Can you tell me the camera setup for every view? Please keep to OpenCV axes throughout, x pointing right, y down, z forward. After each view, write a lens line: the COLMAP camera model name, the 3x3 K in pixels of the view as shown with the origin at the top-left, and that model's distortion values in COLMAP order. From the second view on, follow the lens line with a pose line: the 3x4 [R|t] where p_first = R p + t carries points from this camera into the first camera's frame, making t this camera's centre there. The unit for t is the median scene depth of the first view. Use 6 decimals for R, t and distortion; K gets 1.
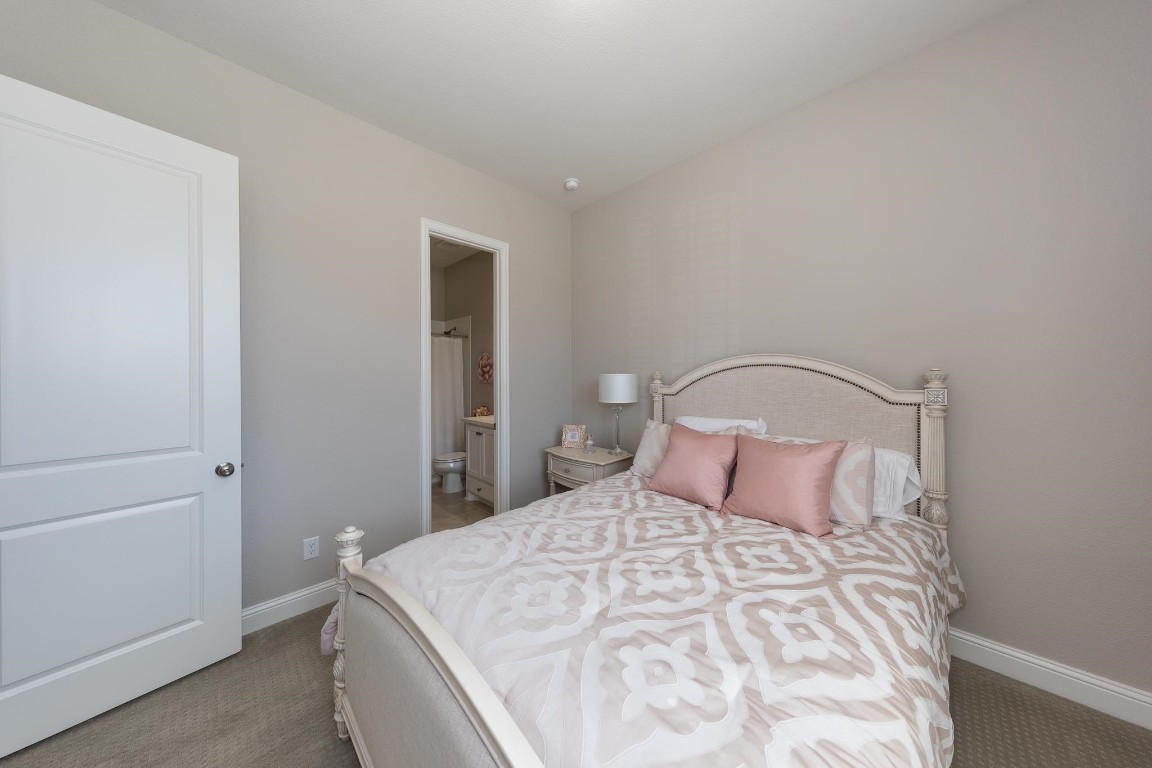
lens RADIAL K [[361.1, 0, 578.5], [0, 361.1, 377.6], [0, 0, 1]] dist [0.006598, -0.000520]
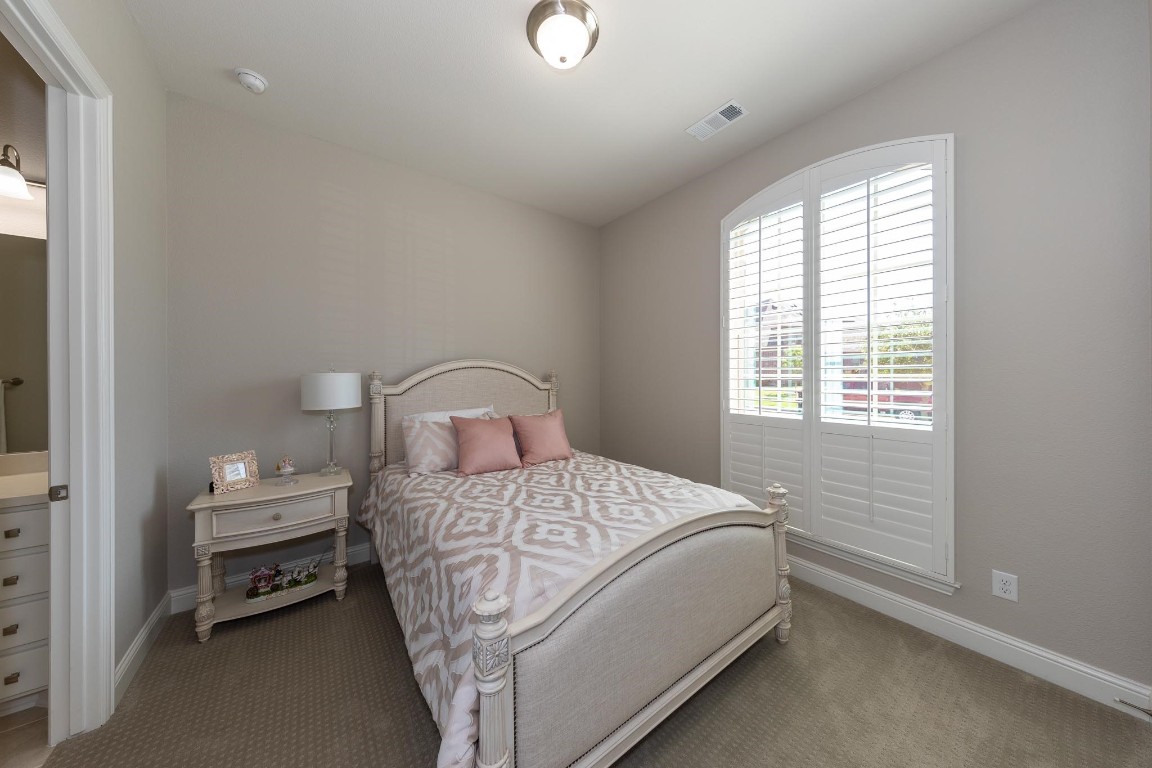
lens RADIAL K [[361.1, 0, 571.3], [0, 361.1, 378.3], [0, 0, 1]] dist [0.006598, -0.000520]
pose [[0.144952, -0.003310, 0.989433, -0.615635], [0.015178, 0.999884, 0.001122, 0.008044], [-0.989322, 0.014855, 0.144986, 0.362822]]
